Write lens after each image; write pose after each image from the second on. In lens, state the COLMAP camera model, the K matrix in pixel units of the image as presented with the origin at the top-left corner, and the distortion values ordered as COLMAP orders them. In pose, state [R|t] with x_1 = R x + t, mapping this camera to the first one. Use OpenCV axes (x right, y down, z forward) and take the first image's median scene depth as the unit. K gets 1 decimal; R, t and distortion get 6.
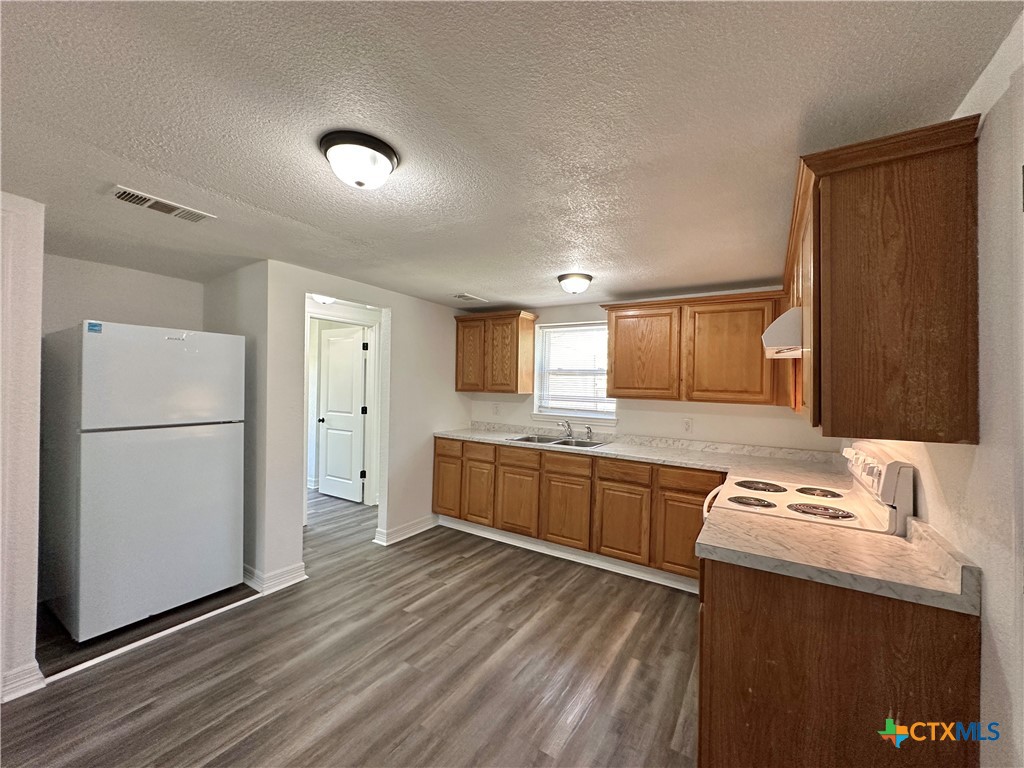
lens RADIAL K [[409.3, 0, 509.2], [0, 409.3, 388.7], [0, 0, 1]] dist [-0.003058, -0.000354]
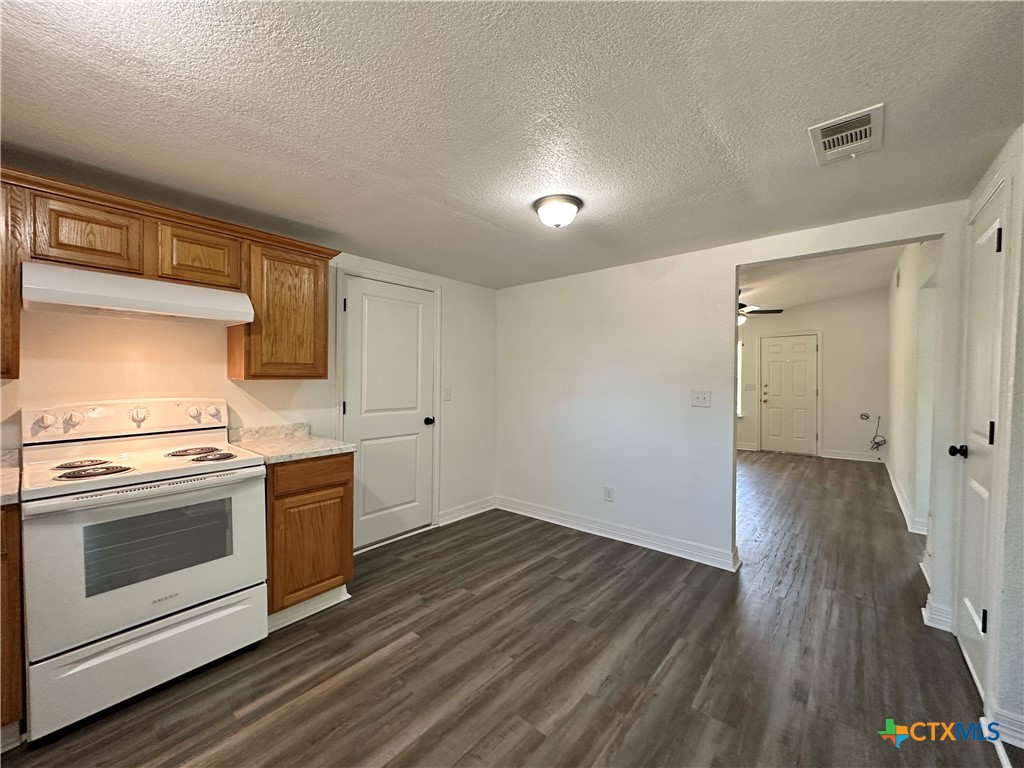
lens RADIAL K [[409.3, 0, 515.9], [0, 409.3, 386.1], [0, 0, 1]] dist [-0.003058, -0.000354]
pose [[-0.993190, -0.026458, 0.113460, -0.170422], [-0.022690, 0.999151, 0.034375, 0.018268], [-0.114273, 0.031566, -0.992948, 1.074180]]
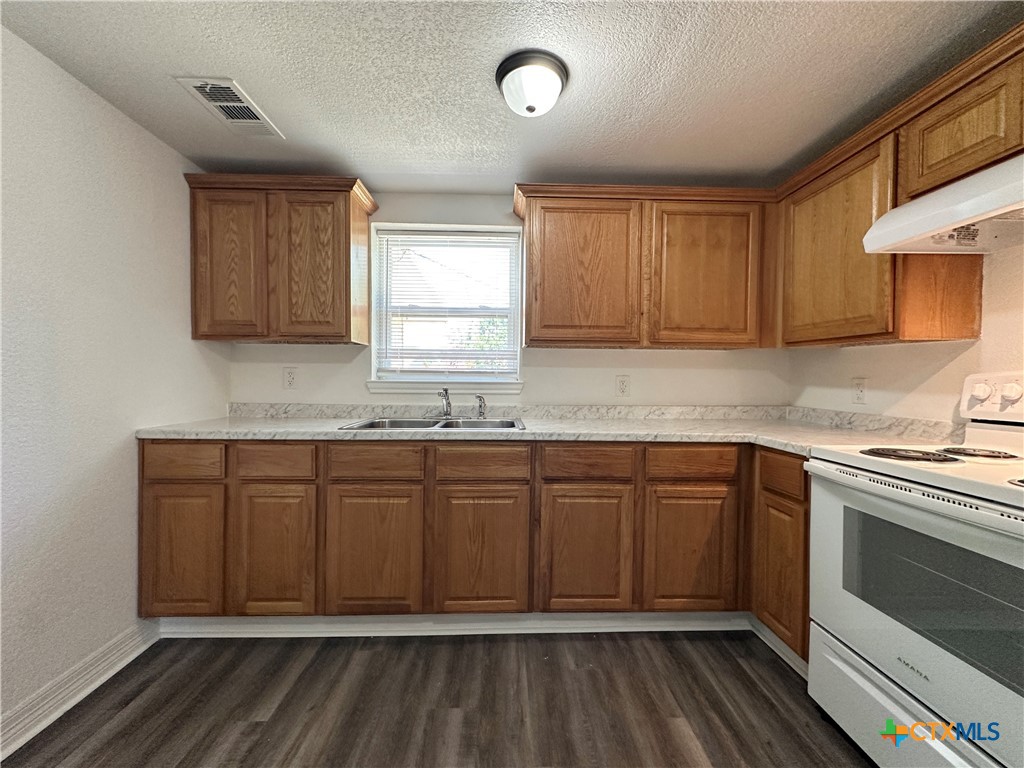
lens RADIAL K [[409.3, 0, 513.8], [0, 409.3, 385.9], [0, 0, 1]] dist [-0.003058, -0.000354]
pose [[0.823728, -0.028504, 0.566268, -0.124943], [0.017158, 0.999531, 0.025354, 0.071723], [-0.566725, -0.011169, 0.823831, 0.538152]]
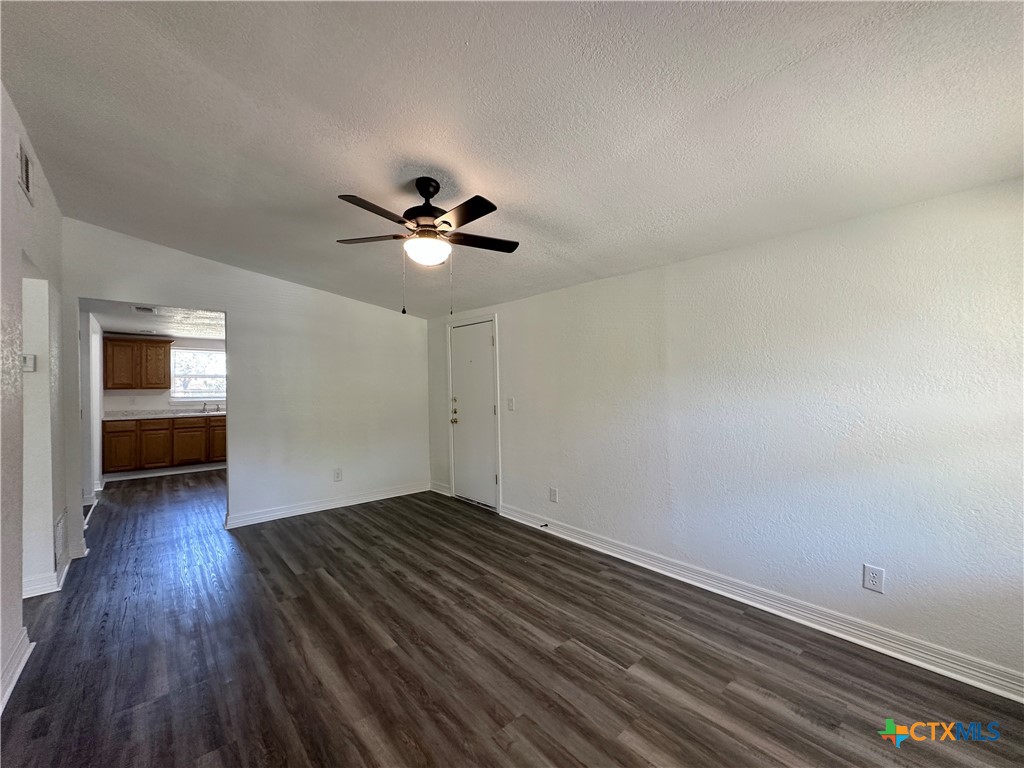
lens RADIAL K [[409.3, 0, 515.1], [0, 409.3, 386.6], [0, 0, 1]] dist [-0.003058, -0.000354]
pose [[0.262930, -0.020281, 0.964602, -1.465236], [0.030852, 0.999445, 0.012604, 0.029368], [-0.964322, 0.026446, 0.263410, -0.966969]]
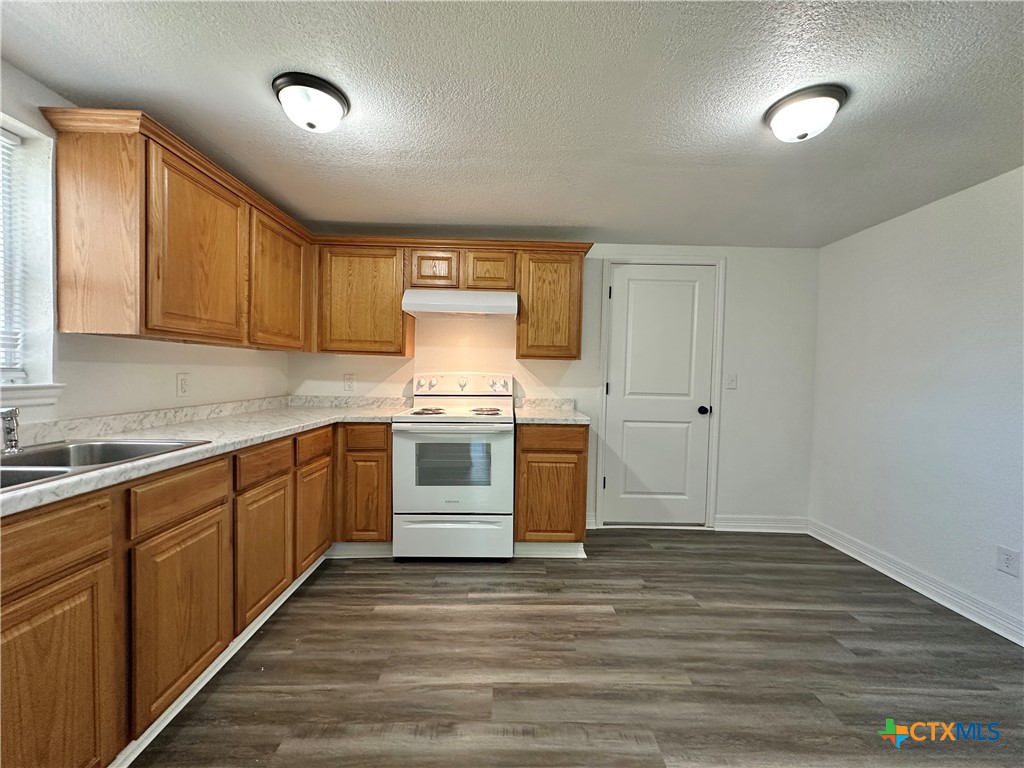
lens RADIAL K [[409.3, 0, 511.0], [0, 409.3, 387.1], [0, 0, 1]] dist [-0.003058, -0.000354]
pose [[-0.553347, -0.063028, 0.830562, -0.372096], [-0.020897, 0.997870, 0.061802, 0.046673], [-0.832688, 0.016841, -0.553486, 0.954888]]
